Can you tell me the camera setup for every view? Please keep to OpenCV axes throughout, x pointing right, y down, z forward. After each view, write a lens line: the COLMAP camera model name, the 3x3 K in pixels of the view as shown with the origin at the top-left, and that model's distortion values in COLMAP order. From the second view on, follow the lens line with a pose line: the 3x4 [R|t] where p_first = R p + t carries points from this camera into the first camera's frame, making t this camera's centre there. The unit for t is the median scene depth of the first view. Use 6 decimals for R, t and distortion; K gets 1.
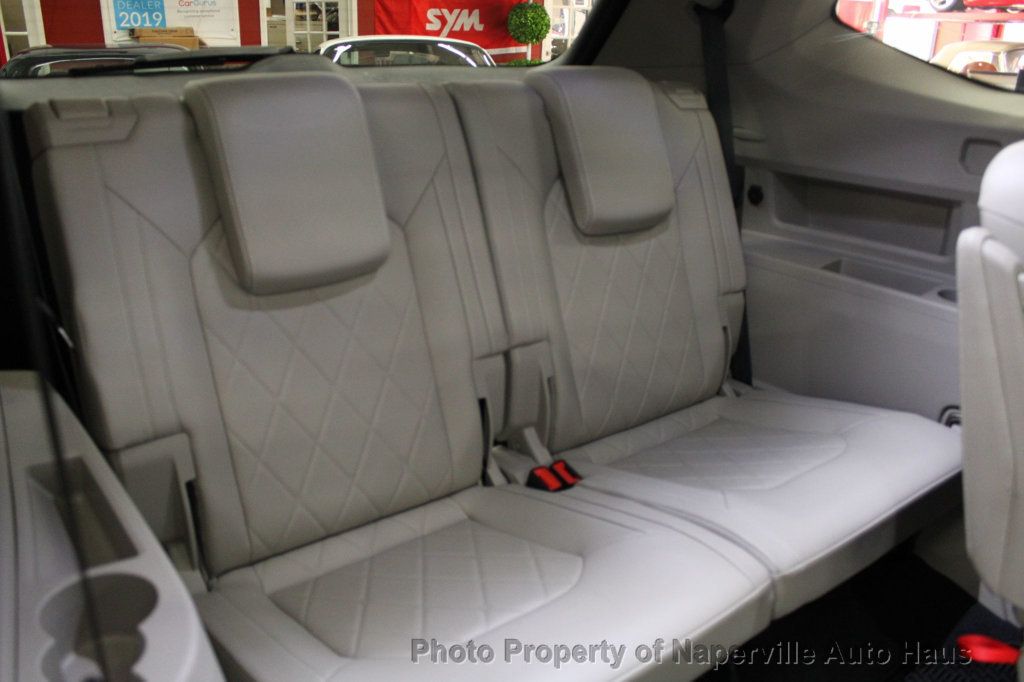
lens RADIAL K [[869.9, 0, 512.0], [0, 869.9, 341.0], [0, 0, 1]] dist [-0.168618, 0.156518]
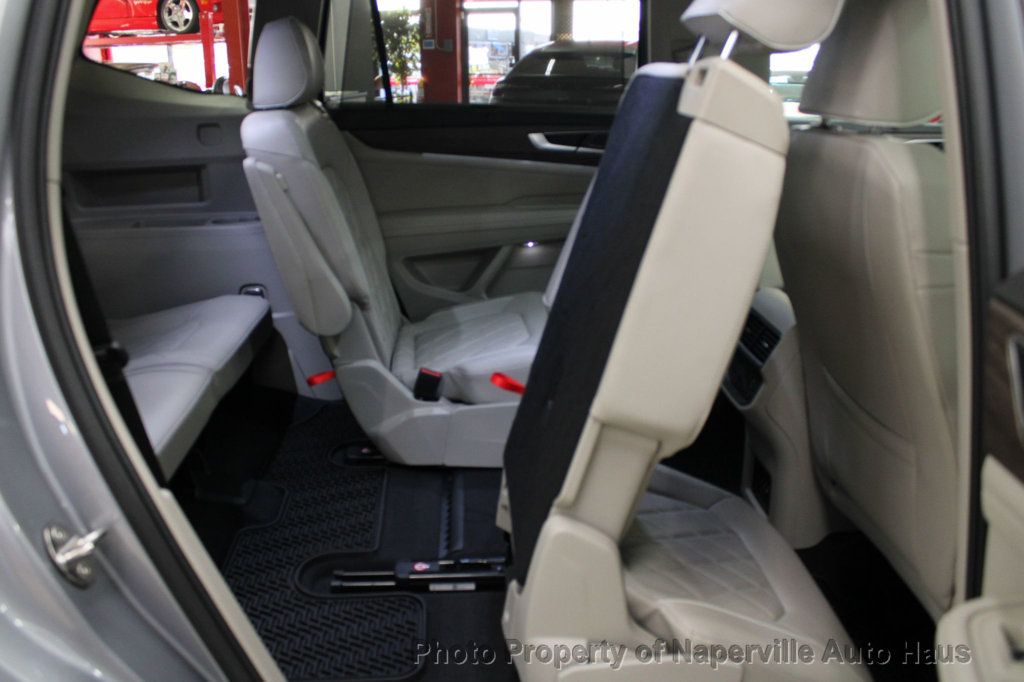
lens RADIAL K [[869.9, 0, 512.0], [0, 869.9, 341.0], [0, 0, 1]] dist [-0.168618, 0.156518]
pose [[0.584296, -0.290971, 0.757584, -0.443878], [0.310674, 0.942600, 0.122420, 0.133684], [-0.749720, 0.163832, 0.641155, -0.412464]]
